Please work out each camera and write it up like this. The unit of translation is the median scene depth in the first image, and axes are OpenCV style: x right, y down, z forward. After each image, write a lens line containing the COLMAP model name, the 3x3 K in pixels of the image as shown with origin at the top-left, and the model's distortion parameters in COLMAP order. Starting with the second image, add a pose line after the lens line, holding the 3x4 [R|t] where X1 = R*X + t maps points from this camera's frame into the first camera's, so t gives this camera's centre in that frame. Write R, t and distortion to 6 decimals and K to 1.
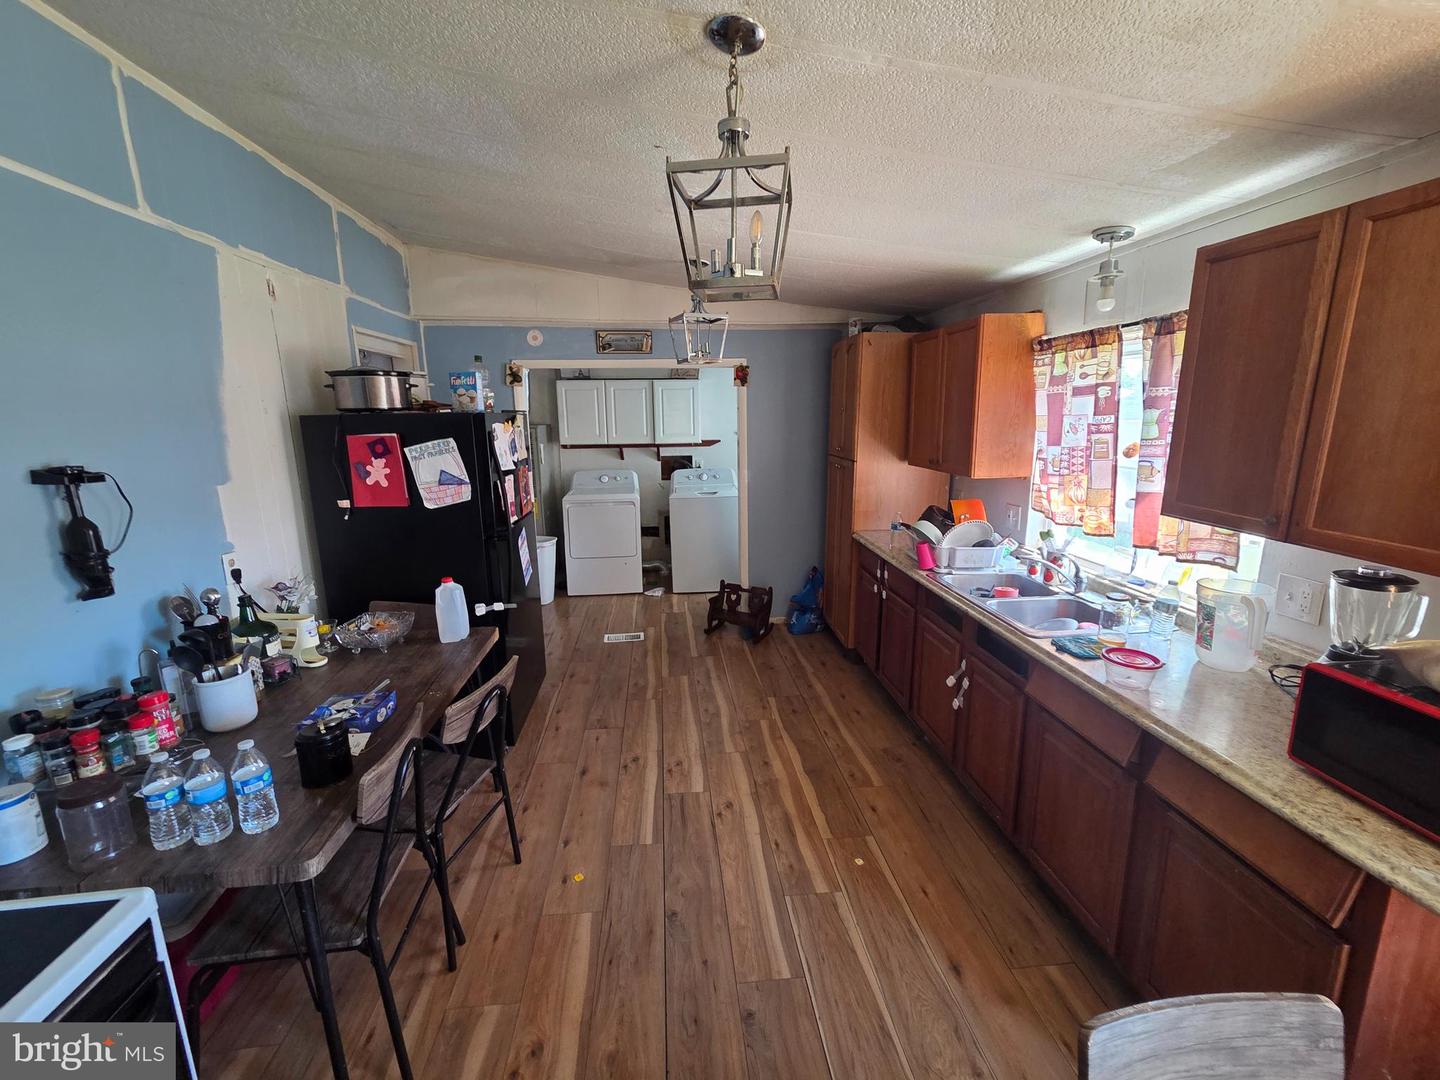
lens RADIAL K [[595.0, 0, 696.6], [0, 595.0, 528.9], [0, 0, 1]] dist [0.003596, 0.000254]
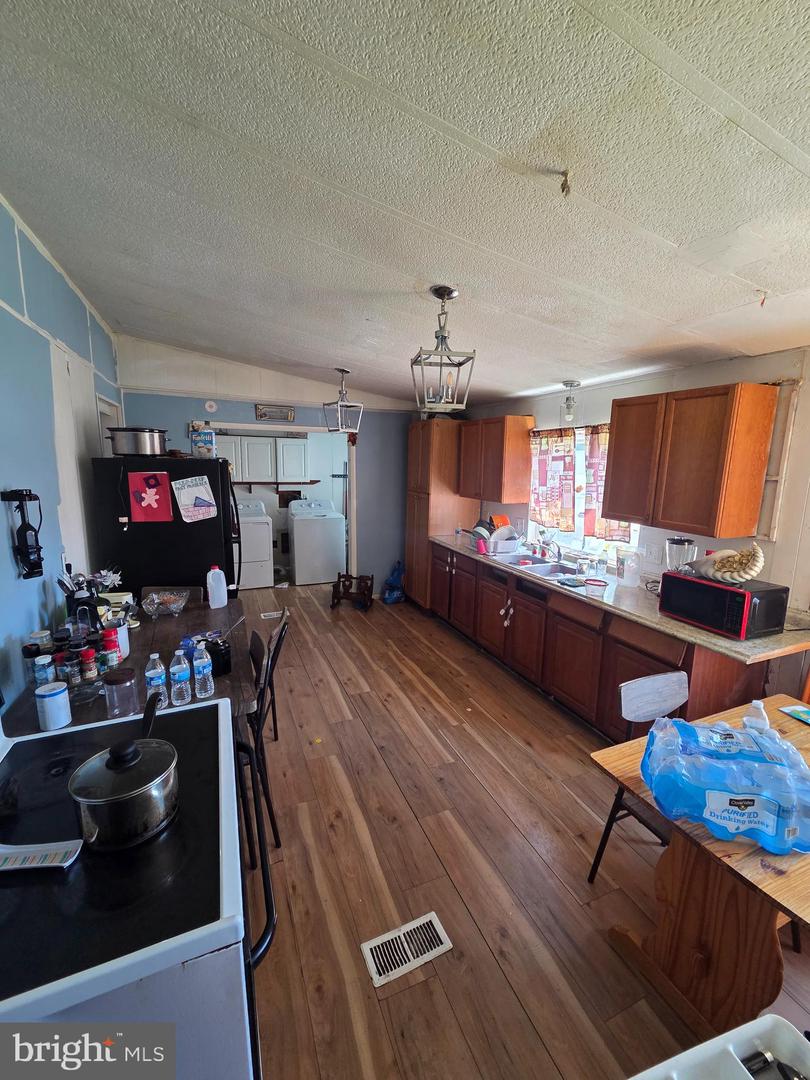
lens RADIAL K [[446.3, 0, 388.1], [0, 446.3, 532.4], [0, 0, 1]] dist [0.003596, 0.000254]
pose [[0.955053, -0.017079, 0.295943, -0.331719], [0.027265, 0.999168, -0.030326, 0.042862], [-0.295179, 0.037032, 0.954724, -0.238401]]
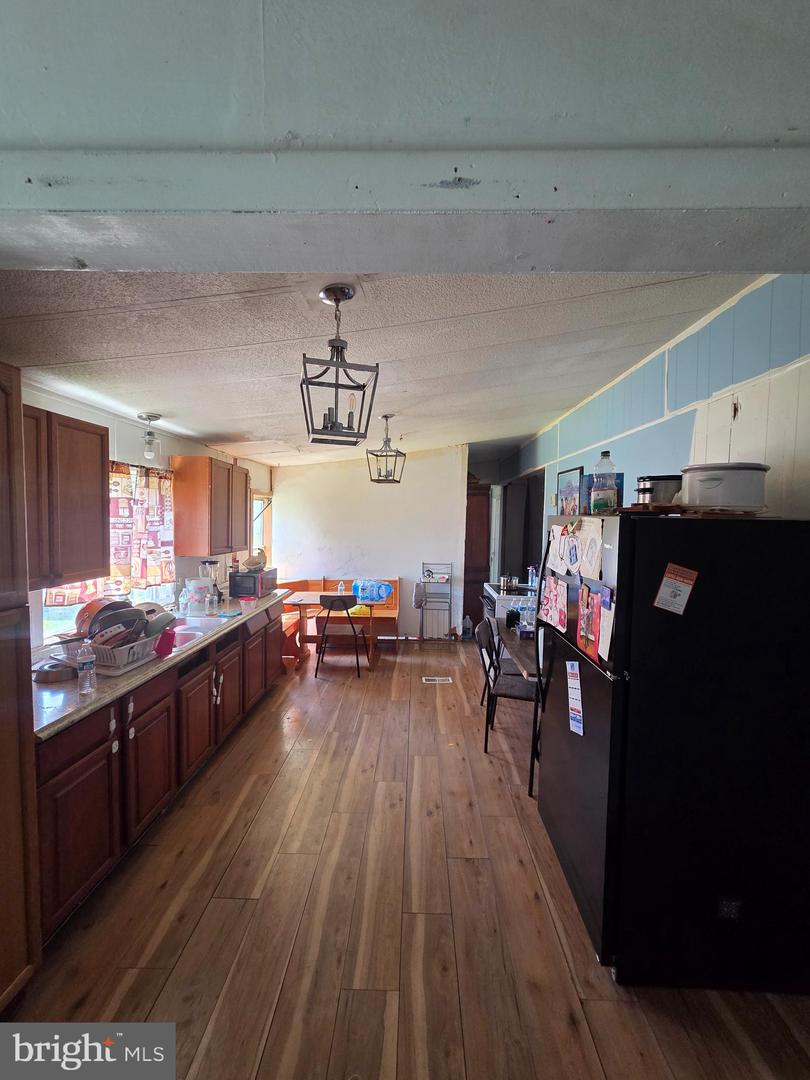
lens RADIAL K [[446.3, 0, 415.8], [0, 446.3, 541.1], [0, 0, 1]] dist [0.003596, 0.000254]
pose [[-0.997891, -0.002270, 0.064867, -0.156774], [0.013567, 0.970015, 0.242664, -0.396262], [-0.063473, 0.243033, -0.967939, 2.048976]]
